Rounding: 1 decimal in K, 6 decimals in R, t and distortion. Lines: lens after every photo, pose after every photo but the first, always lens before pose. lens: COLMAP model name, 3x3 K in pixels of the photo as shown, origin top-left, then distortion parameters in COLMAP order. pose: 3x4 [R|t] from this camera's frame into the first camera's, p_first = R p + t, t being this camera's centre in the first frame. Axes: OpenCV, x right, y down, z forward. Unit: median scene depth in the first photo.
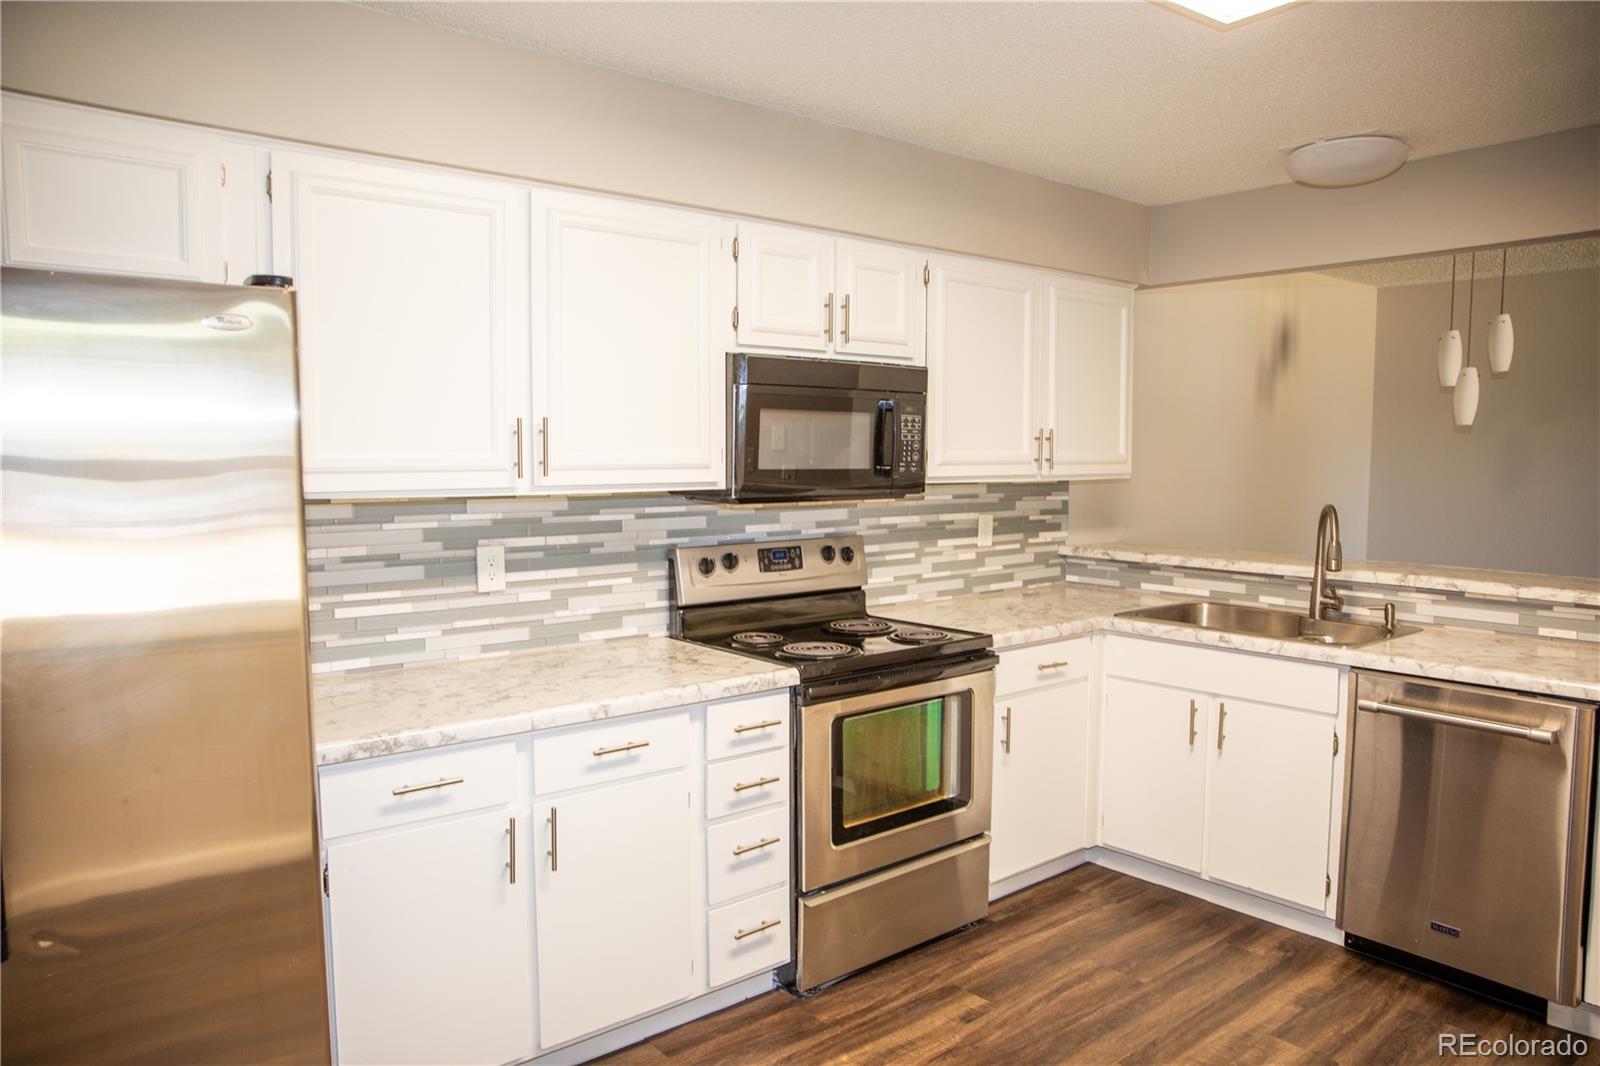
lens RADIAL K [[1101.1, 0, 800.0], [0, 1101.1, 533.0], [0, 0, 1]] dist [-0.107963, 0.091416]
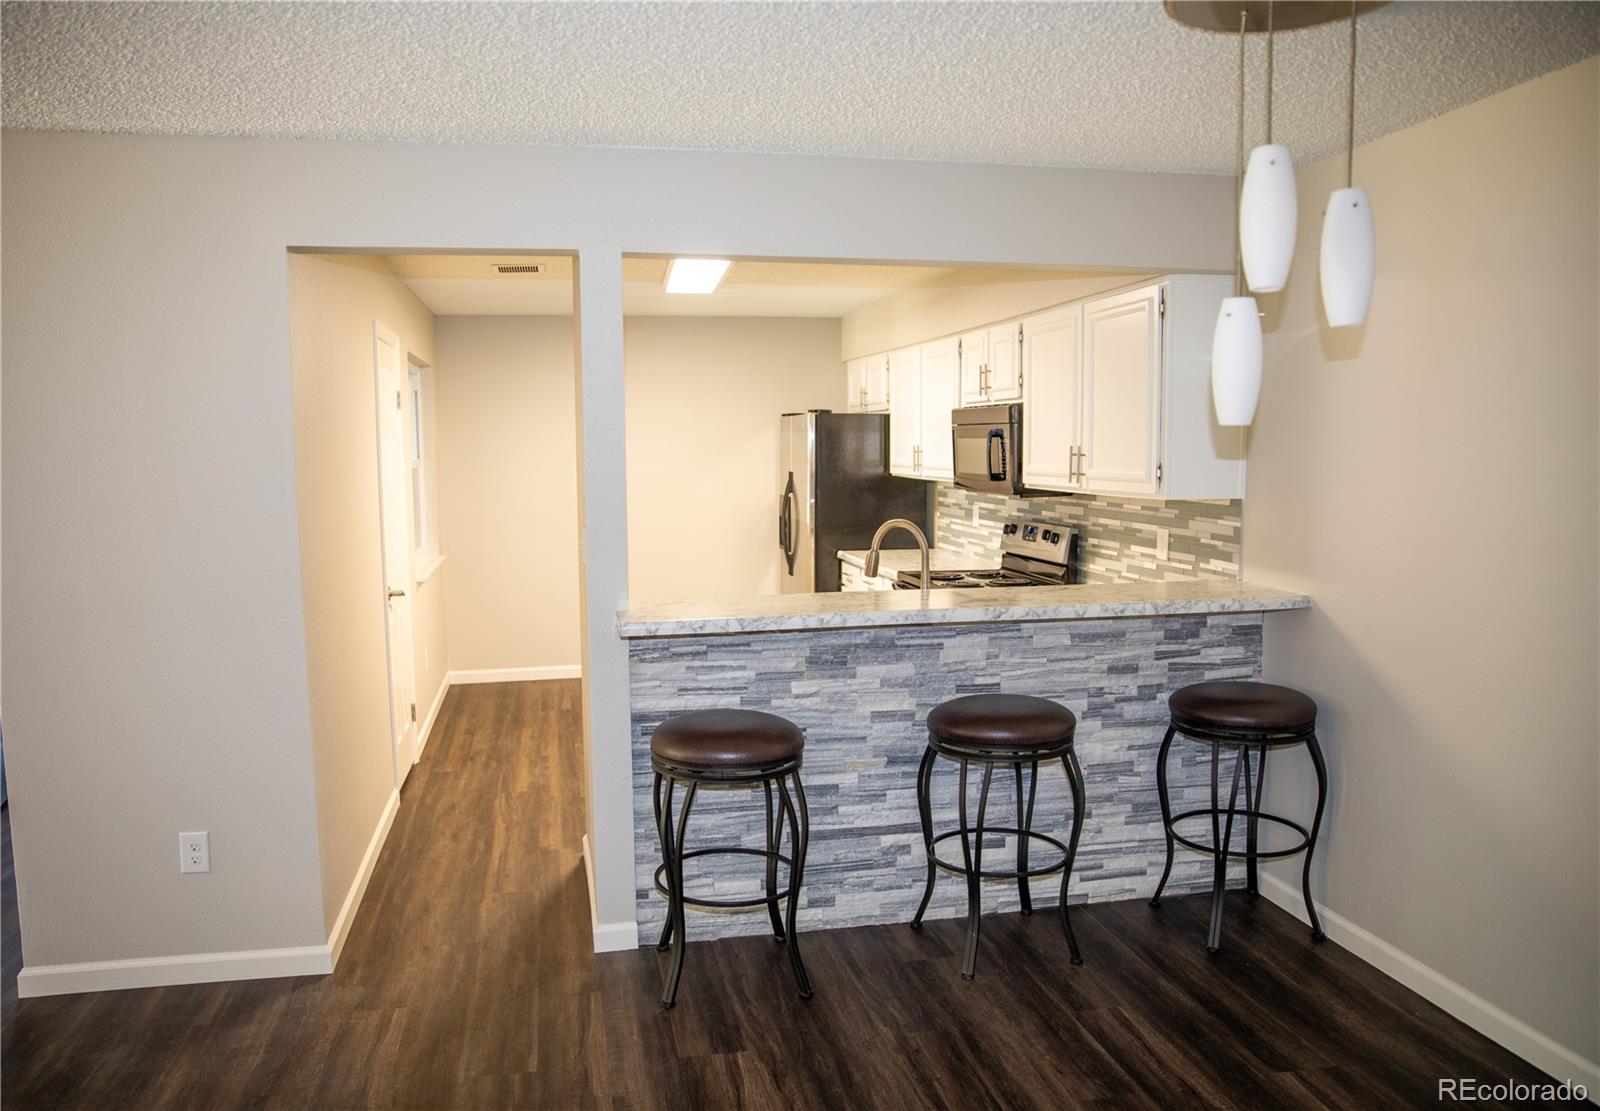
lens RADIAL K [[1128.0, 0, 800.0], [0, 1128.0, 555.5], [0, 0, 1]] dist [-0.000690, -0.000079]
pose [[-0.464904, 0.083337, -0.881430, 1.685624], [-0.068948, 0.989129, 0.129886, -0.141499], [0.882672, 0.121157, -0.454104, 1.588785]]
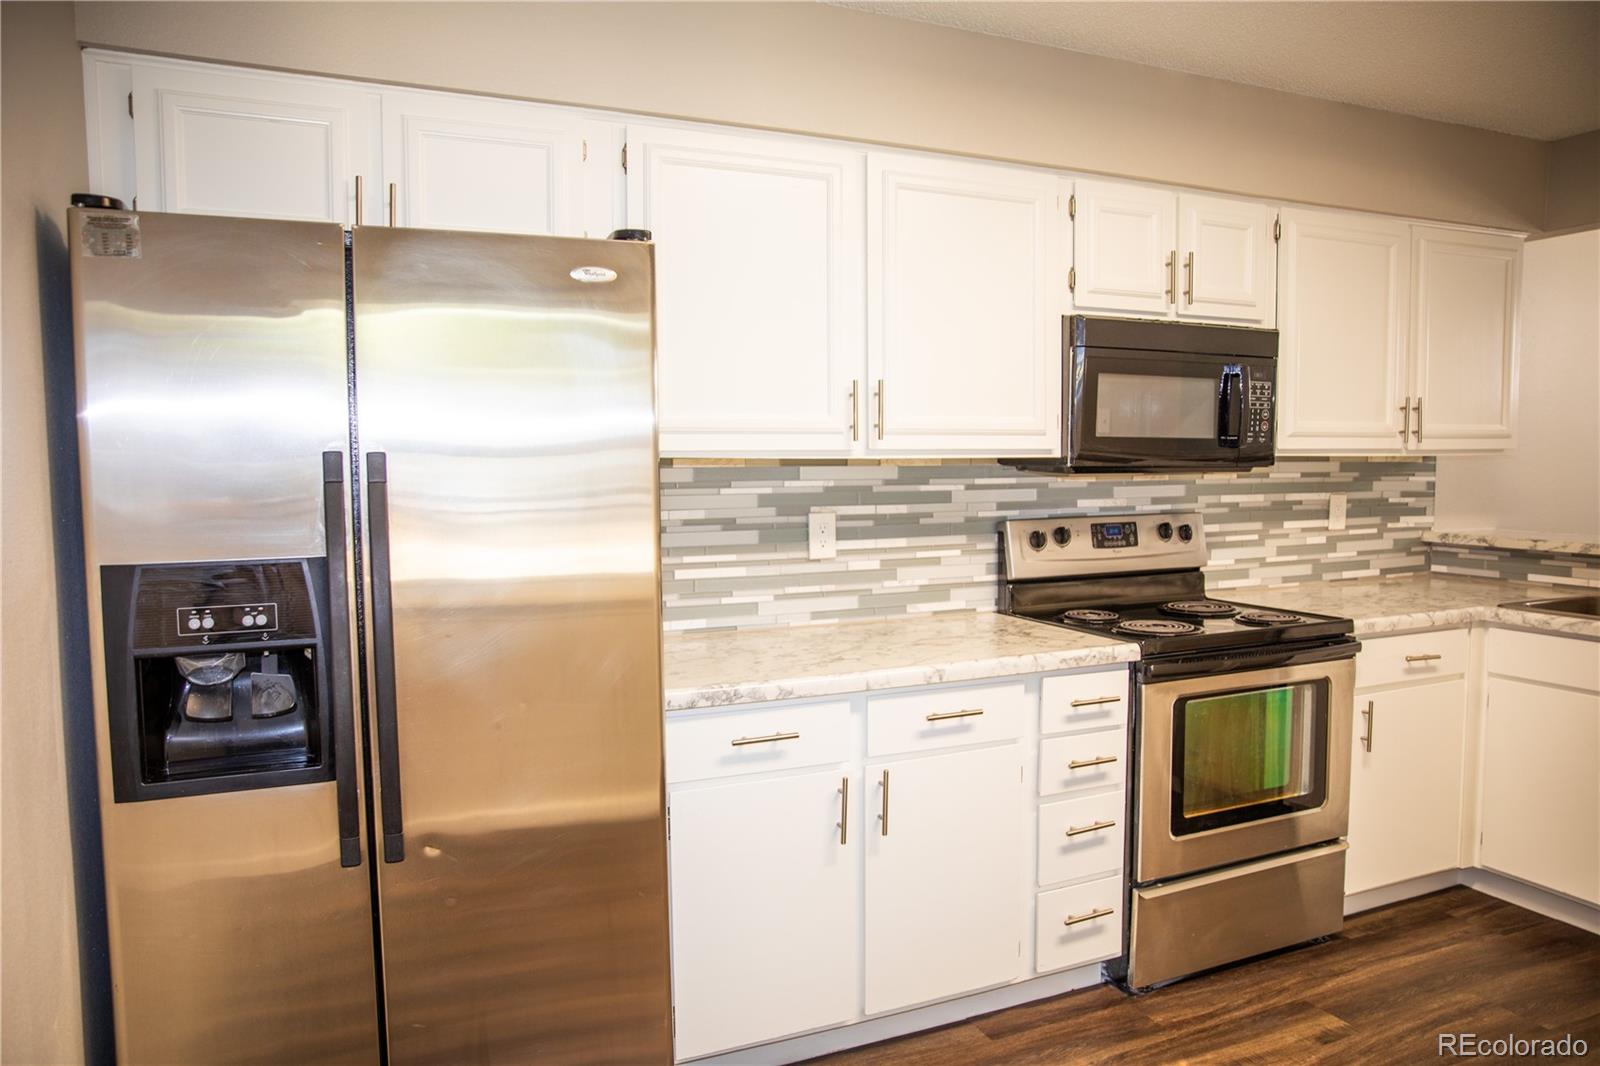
lens RADIAL K [[1101.1, 0, 800.0], [0, 1101.1, 533.0], [0, 0, 1]] dist [-0.107963, 0.091416]
pose [[0.963021, 0.011900, -0.269164, -0.028222], [-0.013100, 0.999911, -0.002663, 0.031032], [0.269108, 0.006091, 0.963091, 0.017997]]
